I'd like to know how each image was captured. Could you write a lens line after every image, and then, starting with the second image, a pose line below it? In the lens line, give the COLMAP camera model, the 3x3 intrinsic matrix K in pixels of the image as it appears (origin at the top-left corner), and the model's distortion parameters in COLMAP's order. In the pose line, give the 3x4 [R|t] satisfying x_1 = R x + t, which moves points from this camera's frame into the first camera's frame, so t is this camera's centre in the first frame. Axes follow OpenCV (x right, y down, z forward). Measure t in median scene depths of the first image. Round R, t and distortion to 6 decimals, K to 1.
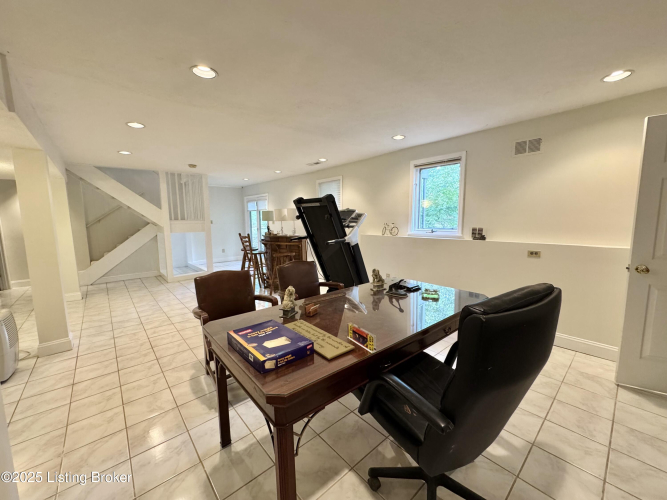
lens RADIAL K [[267.7, 0, 332.6], [0, 267.7, 249.4], [0, 0, 1]] dist [-0.004151, 0.000563]
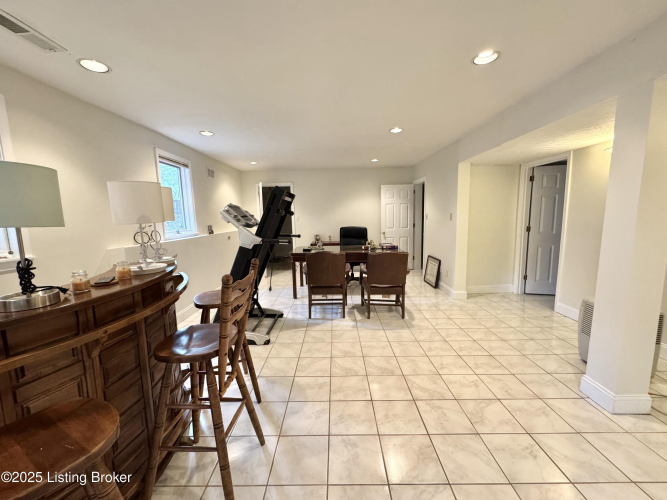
lens RADIAL K [[267.7, 0, 332.6], [0, 267.7, 249.4], [0, 0, 1]] dist [-0.004151, 0.000563]
pose [[-0.751070, -0.056323, 0.657815, -0.791378], [0.102104, 0.974459, 0.200013, -0.166023], [-0.652279, 0.217389, -0.726136, 1.580801]]
